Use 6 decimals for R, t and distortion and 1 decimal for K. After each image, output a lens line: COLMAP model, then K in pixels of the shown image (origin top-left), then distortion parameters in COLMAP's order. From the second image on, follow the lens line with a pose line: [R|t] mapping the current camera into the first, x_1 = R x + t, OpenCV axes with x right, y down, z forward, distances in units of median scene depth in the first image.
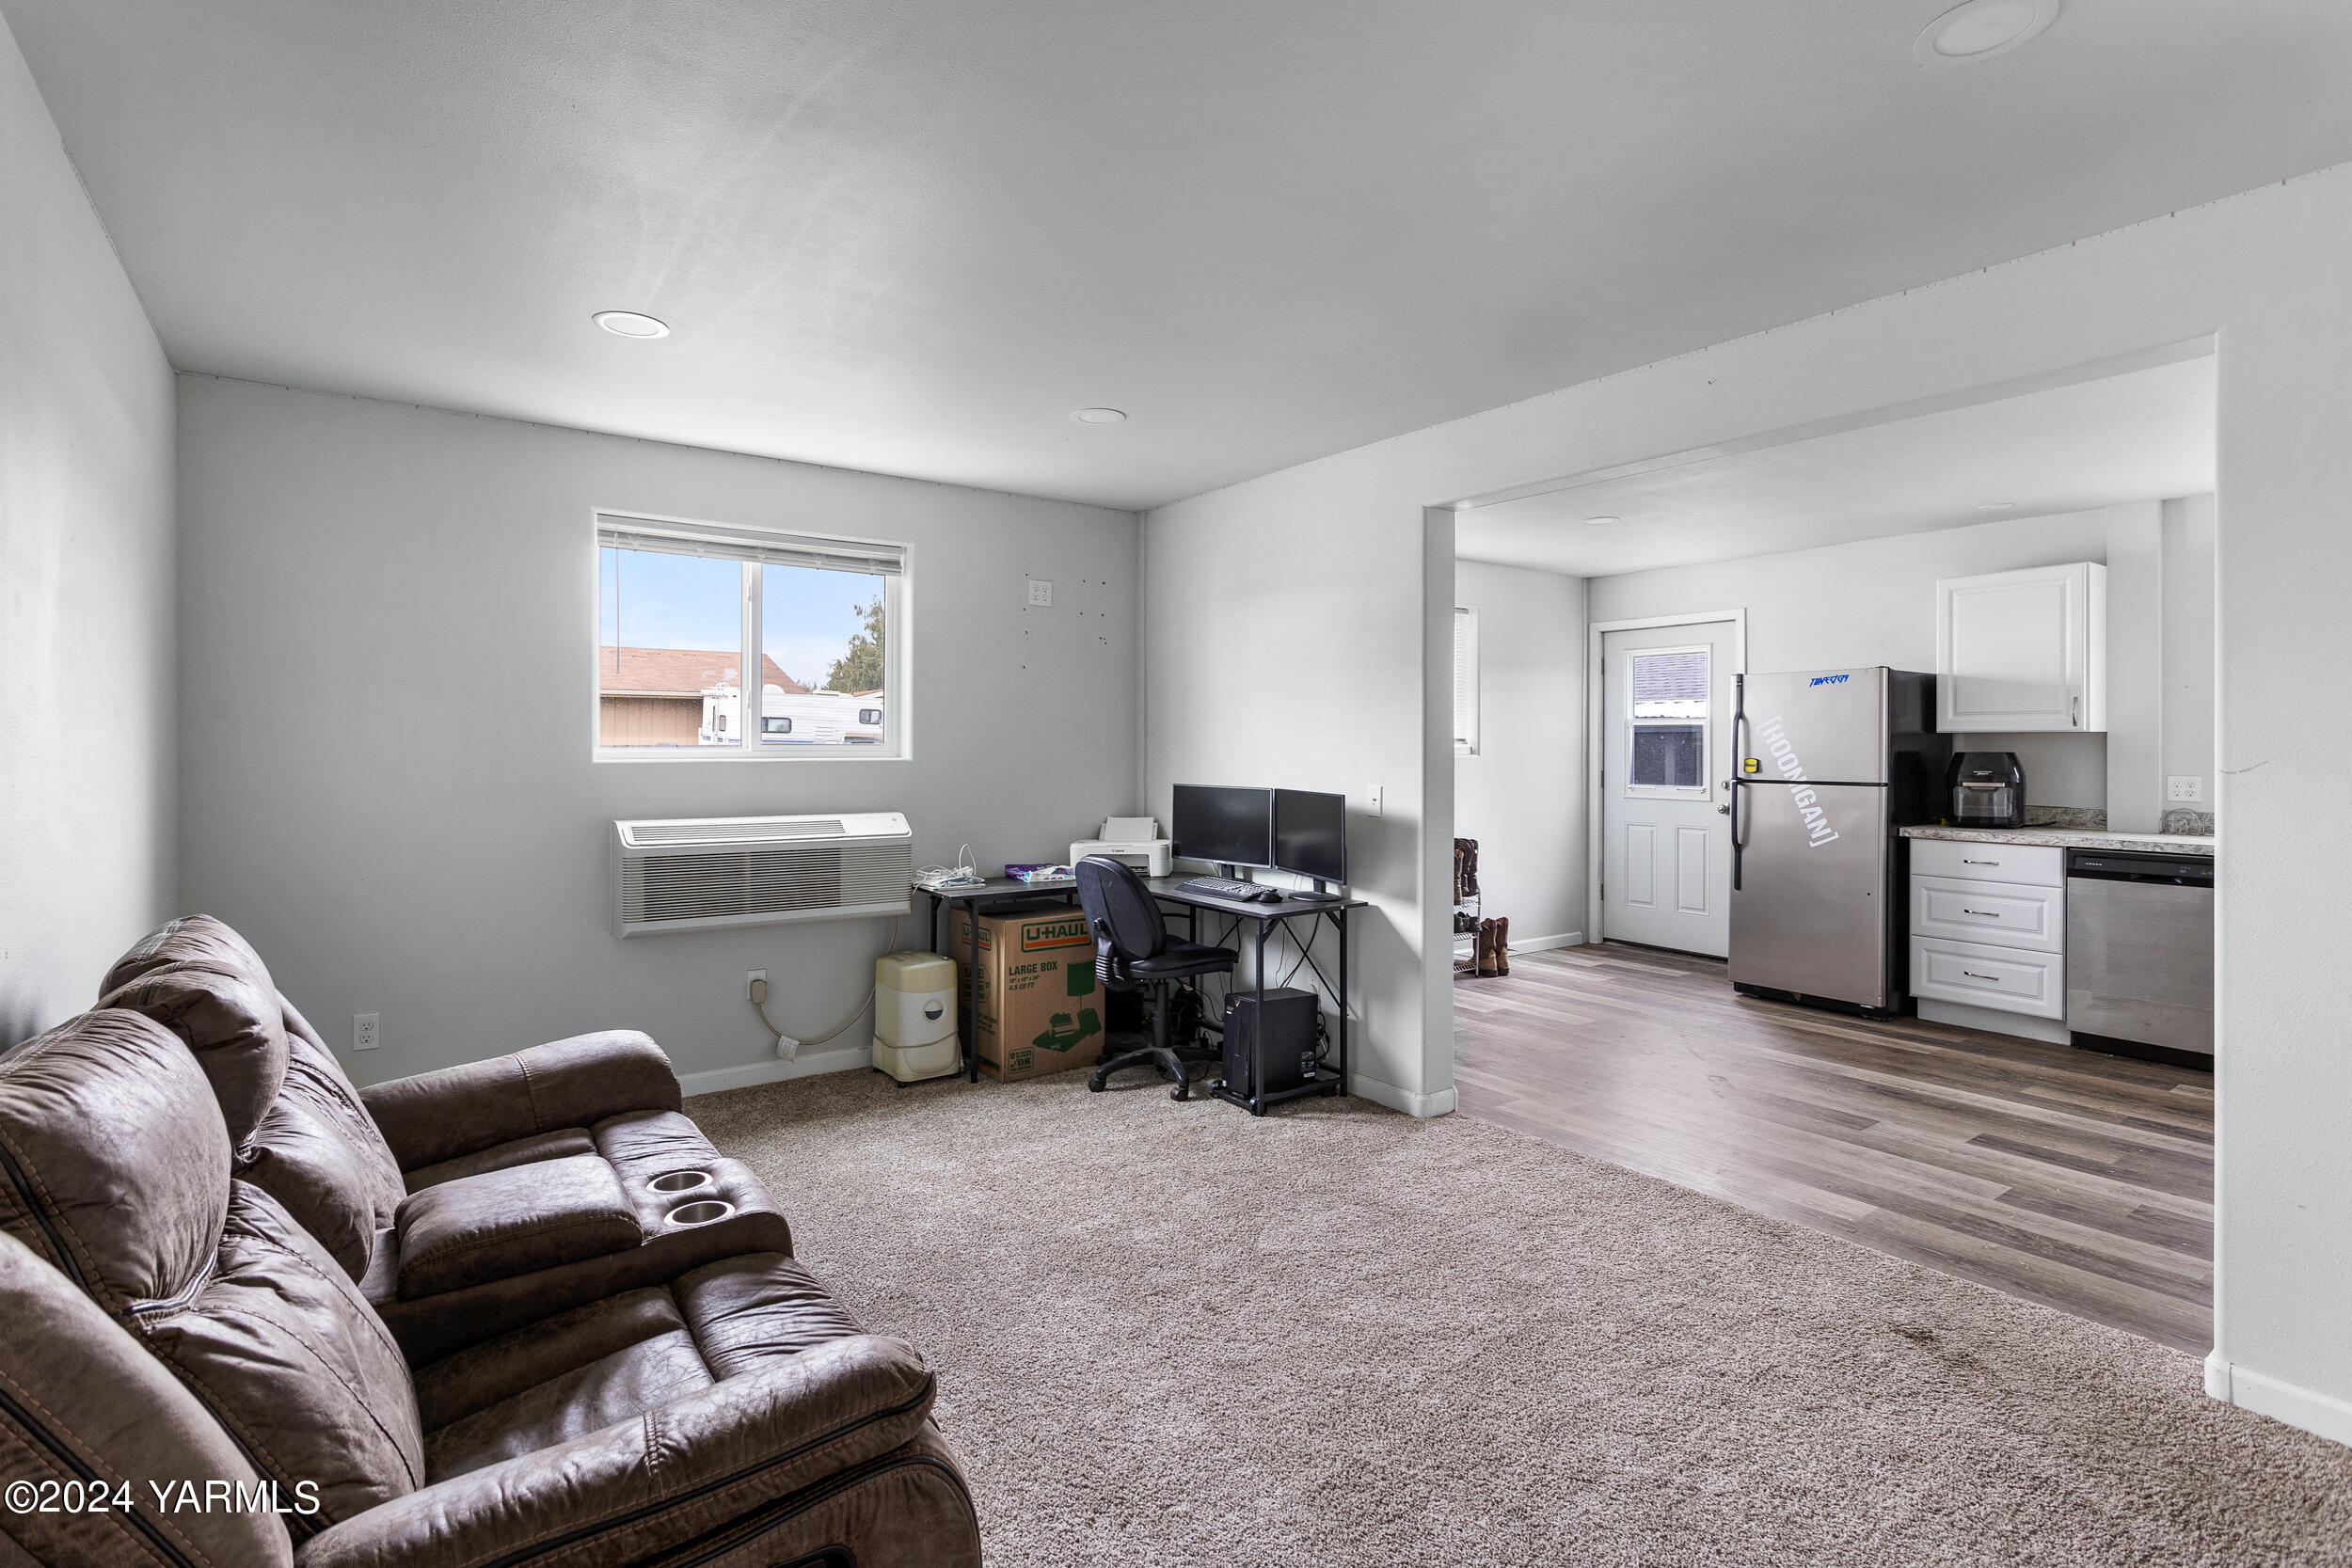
lens RADIAL K [[1132.0, 0, 1182.2], [0, 1132.0, 714.8], [0, 0, 1]] dist [-0.004507, 0.001223]
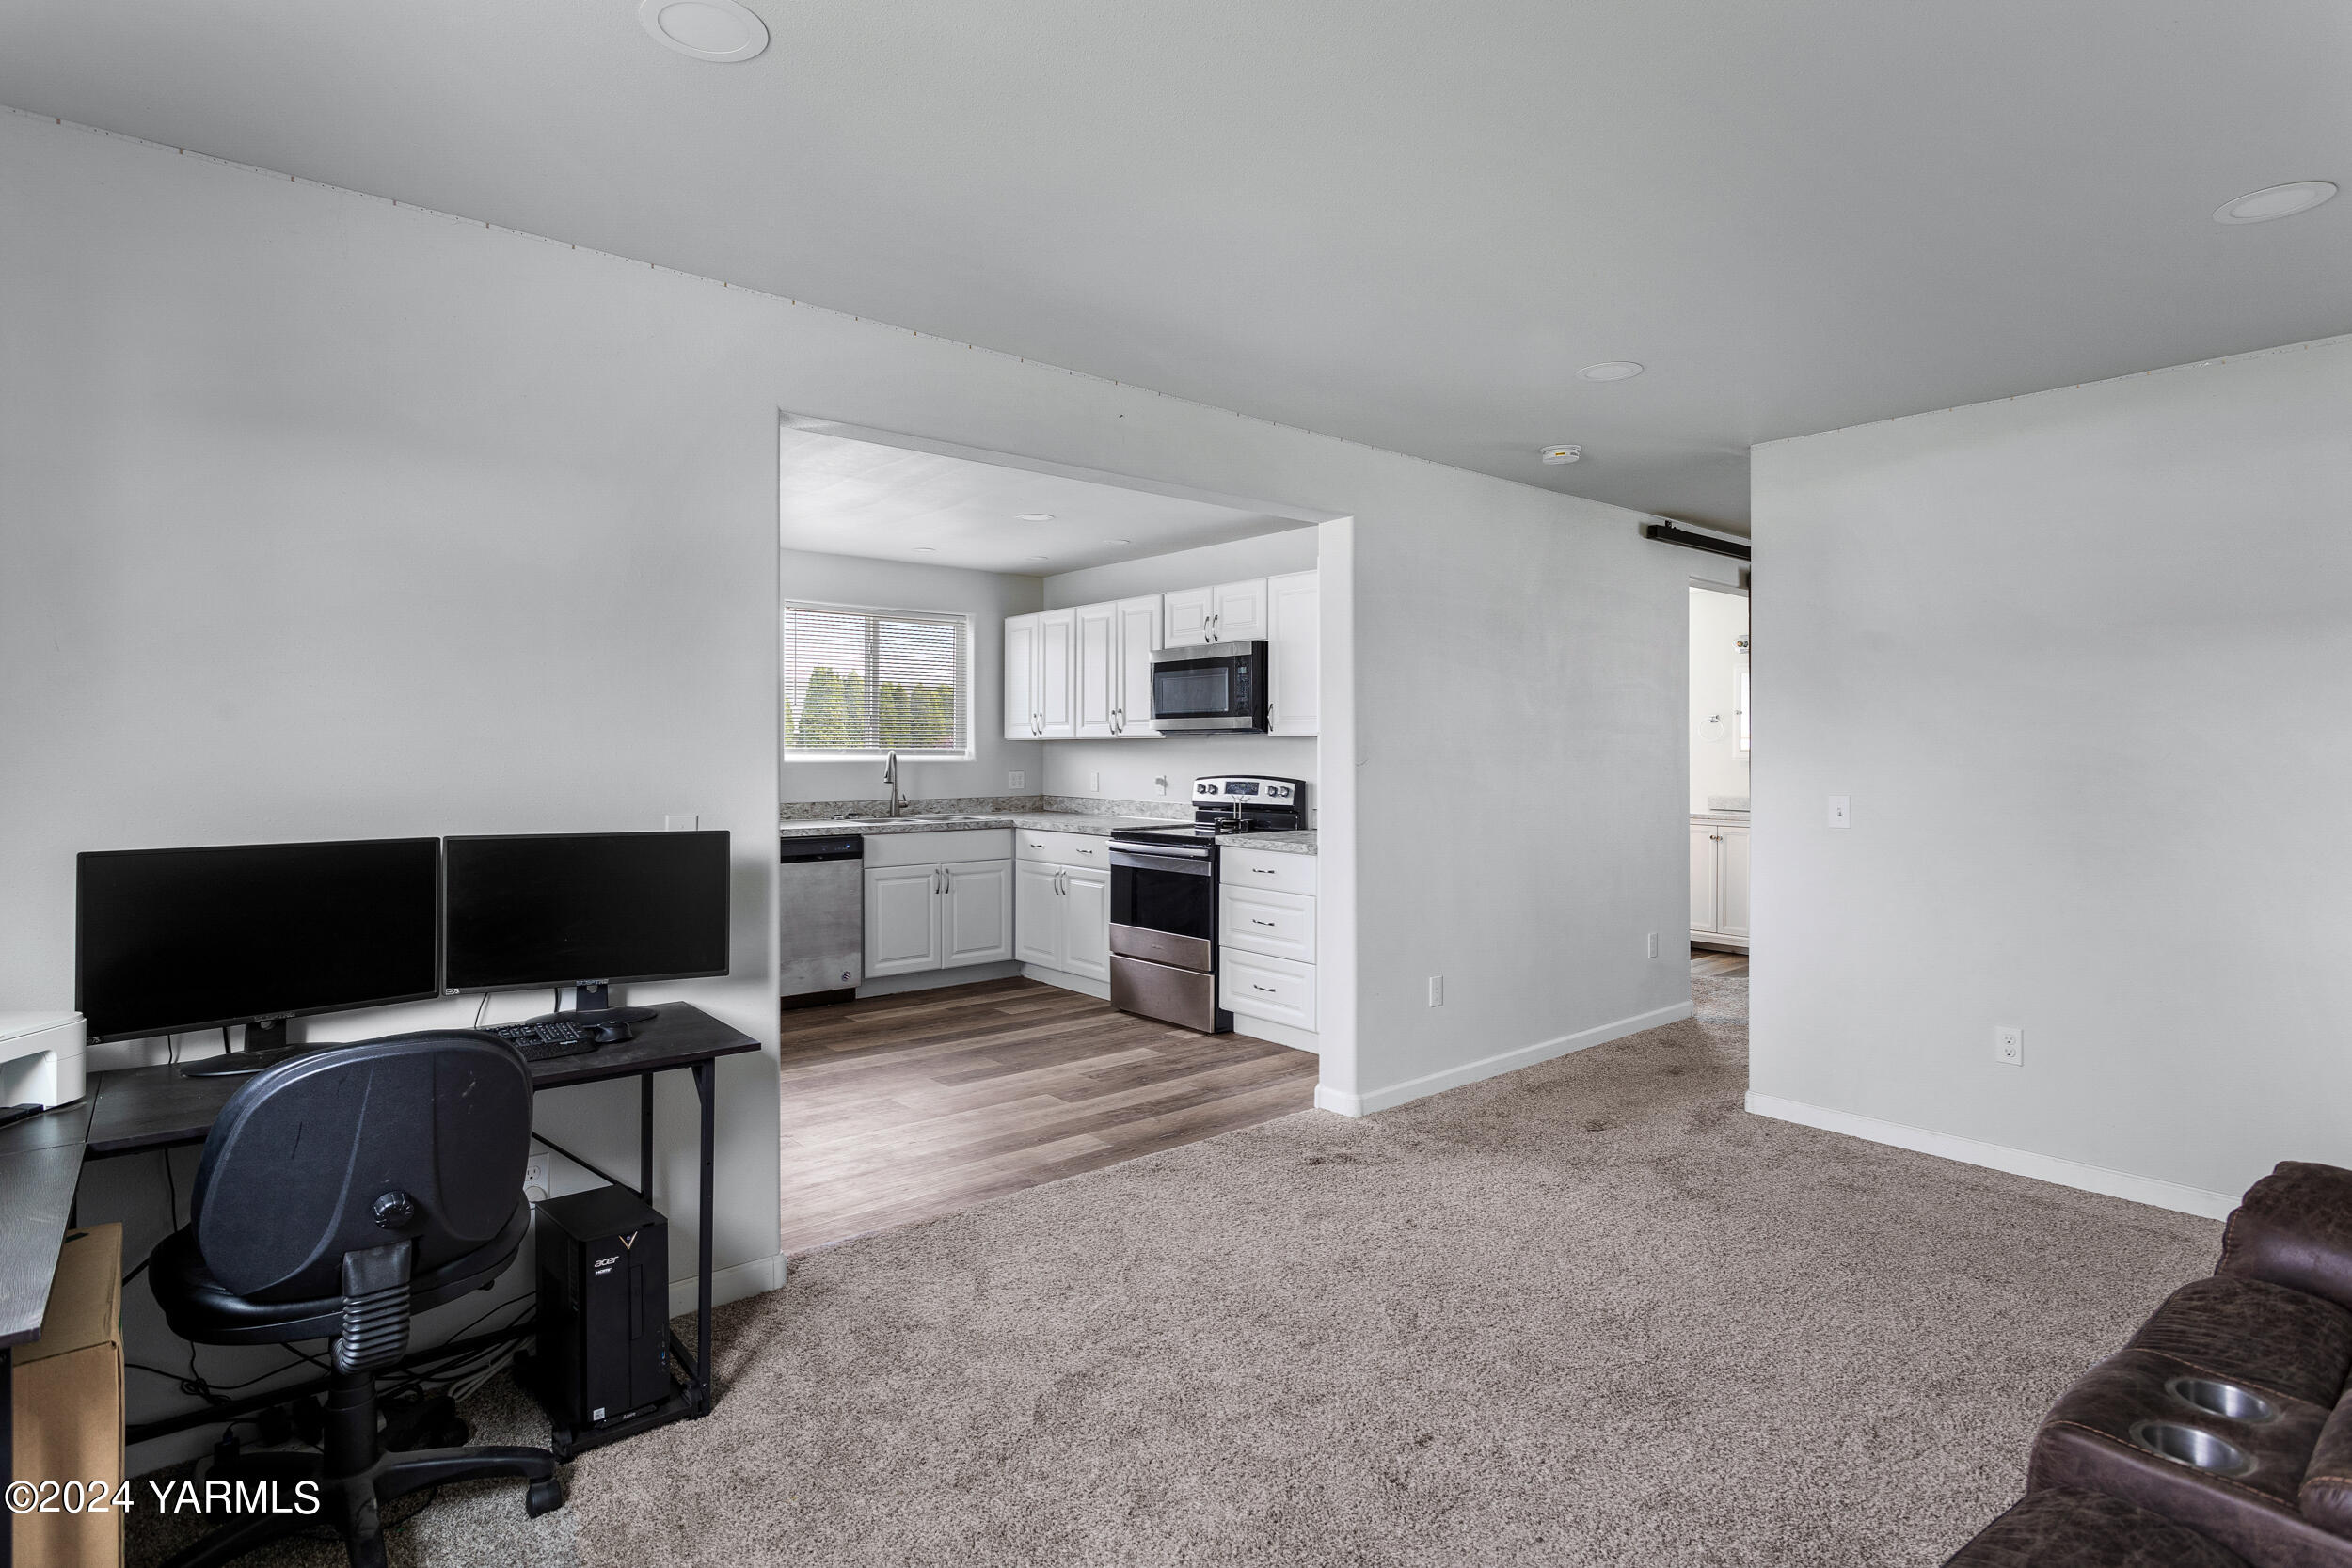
lens RADIAL K [[1195.8, 0, 1174.6], [0, 1195.8, 753.4], [0, 0, 1]] dist [-0.000108, -0.000027]
pose [[-0.051172, -0.006133, 0.998671, -0.491944], [-0.021057, 0.999765, 0.005060, 0.019110], [-0.998468, -0.020770, -0.051289, 0.742044]]
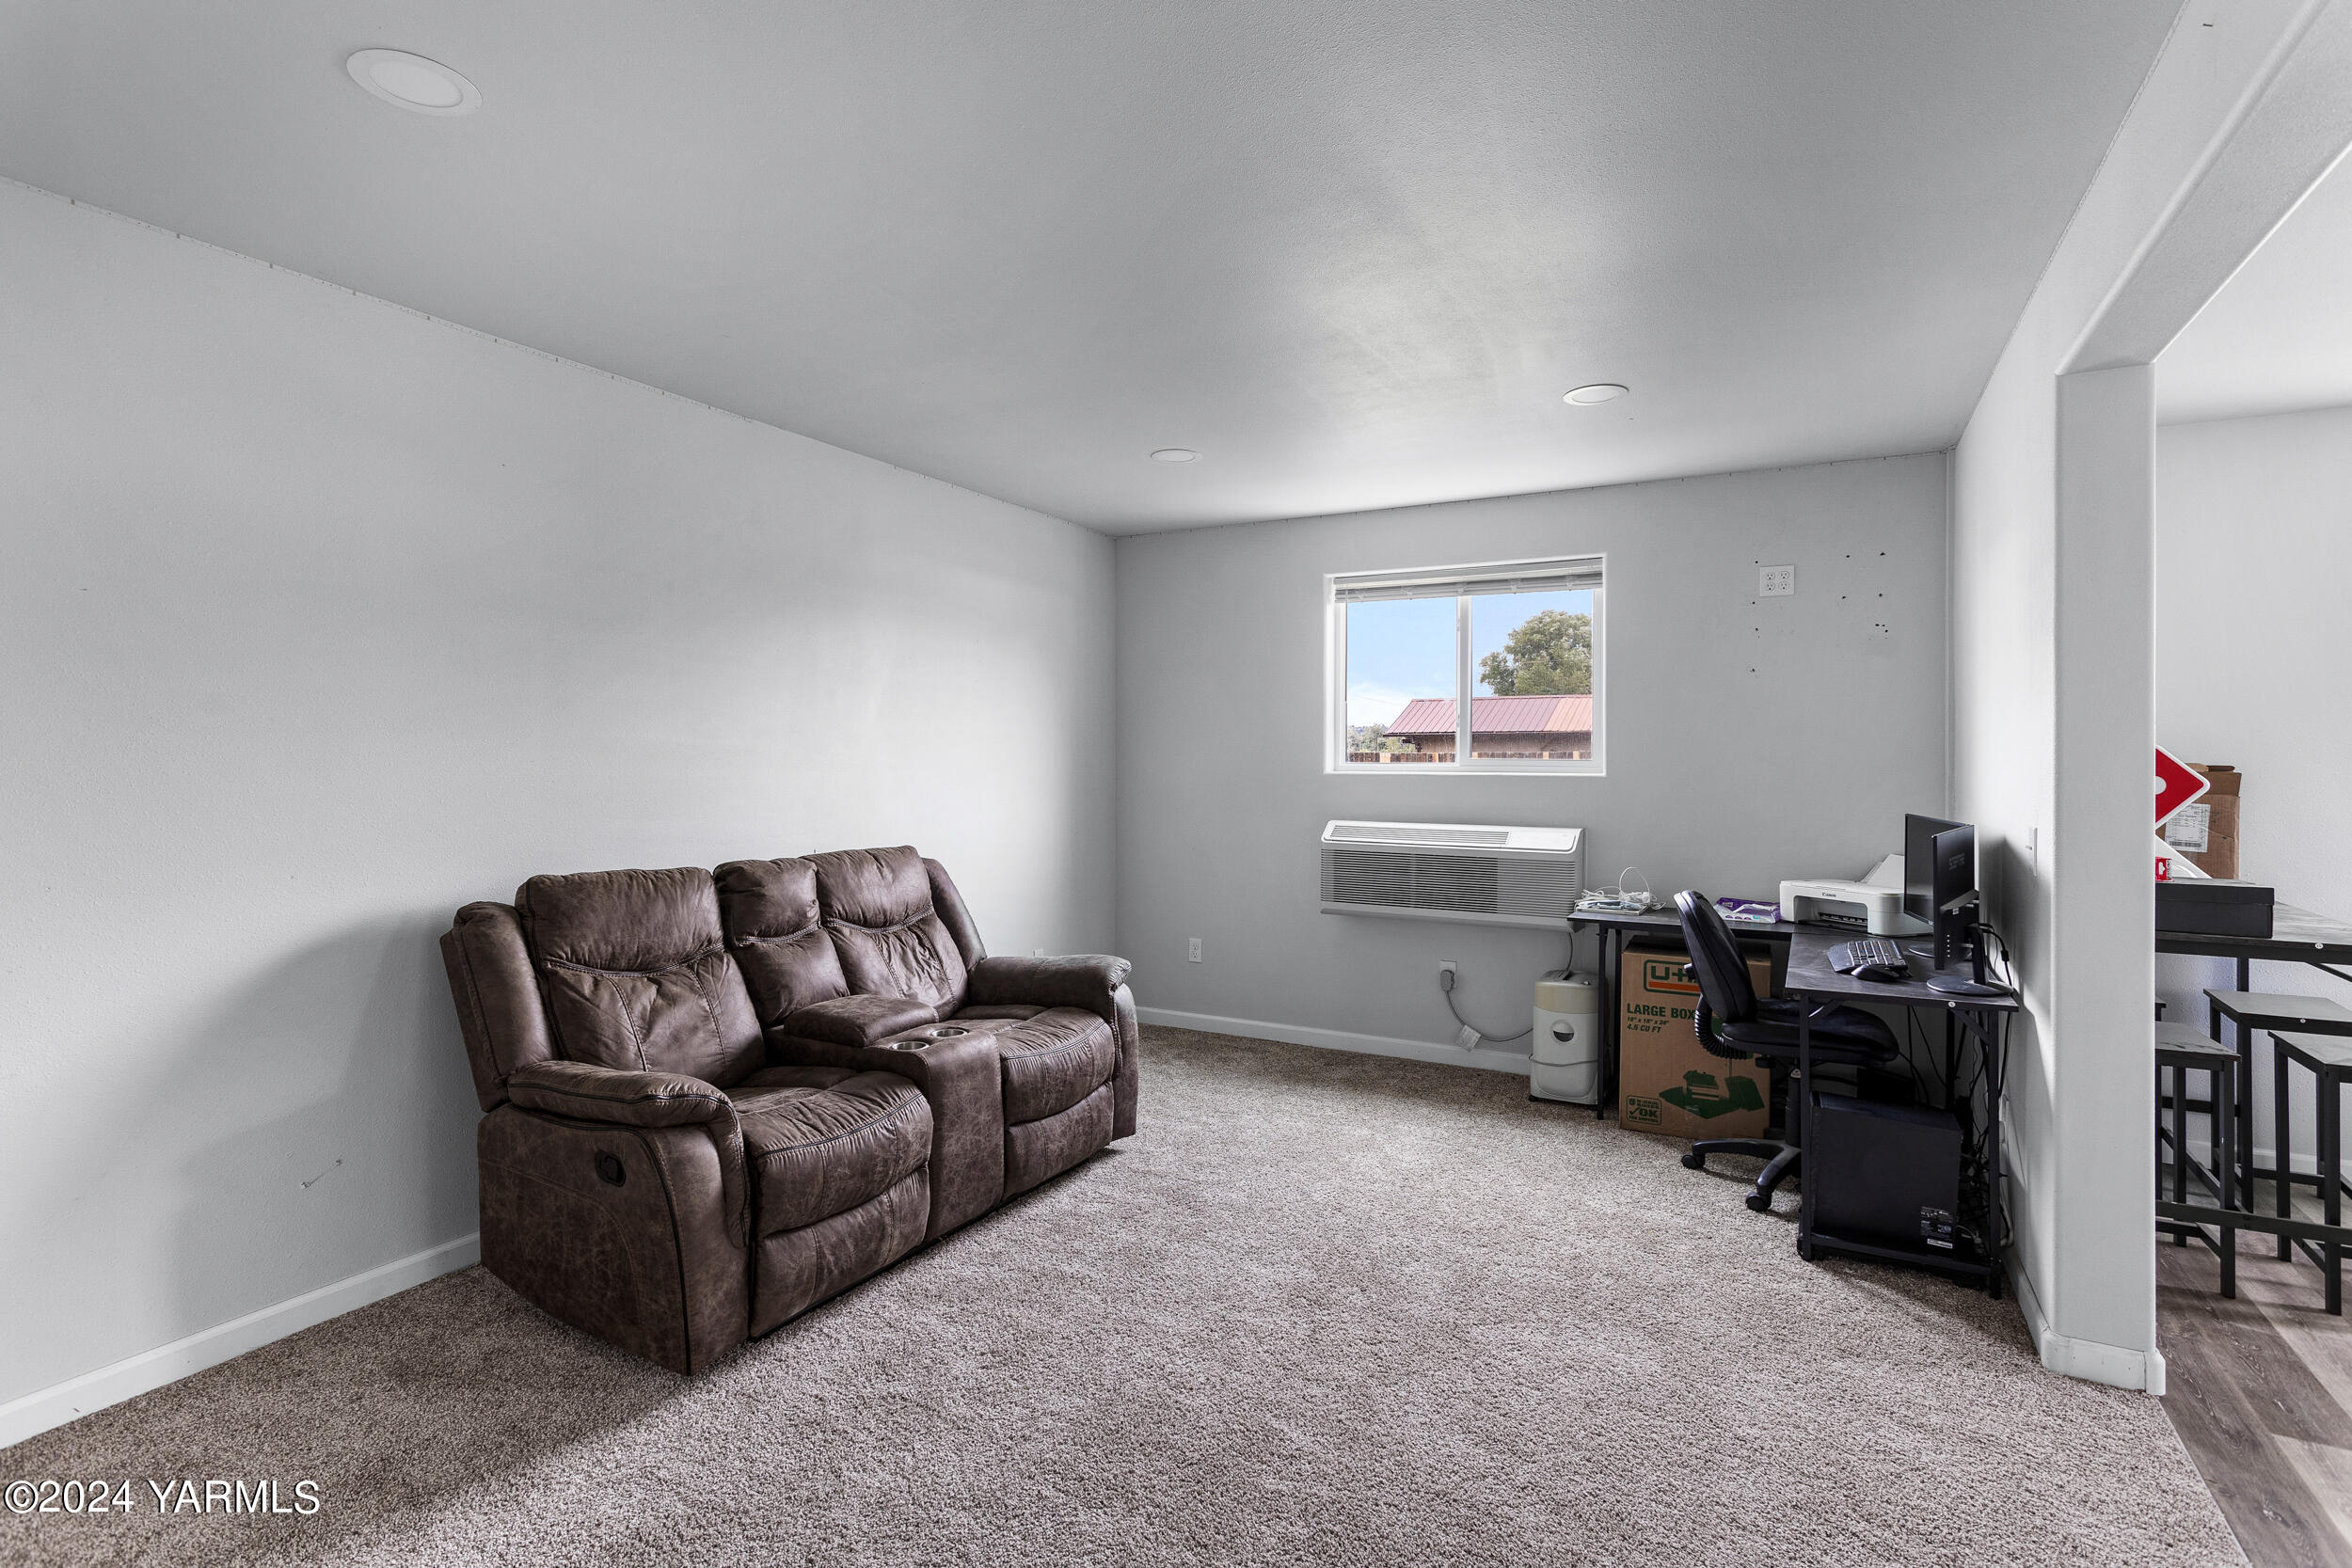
lens RADIAL K [[1132.0, 0, 1182.2], [0, 1132.0, 714.8], [0, 0, 1]] dist [-0.004507, 0.001223]
pose [[0.421927, -0.034466, -0.905974, 0.536590], [0.021488, 0.999377, -0.028012, 0.007535], [0.906375, -0.007649, 0.422405, 0.291244]]
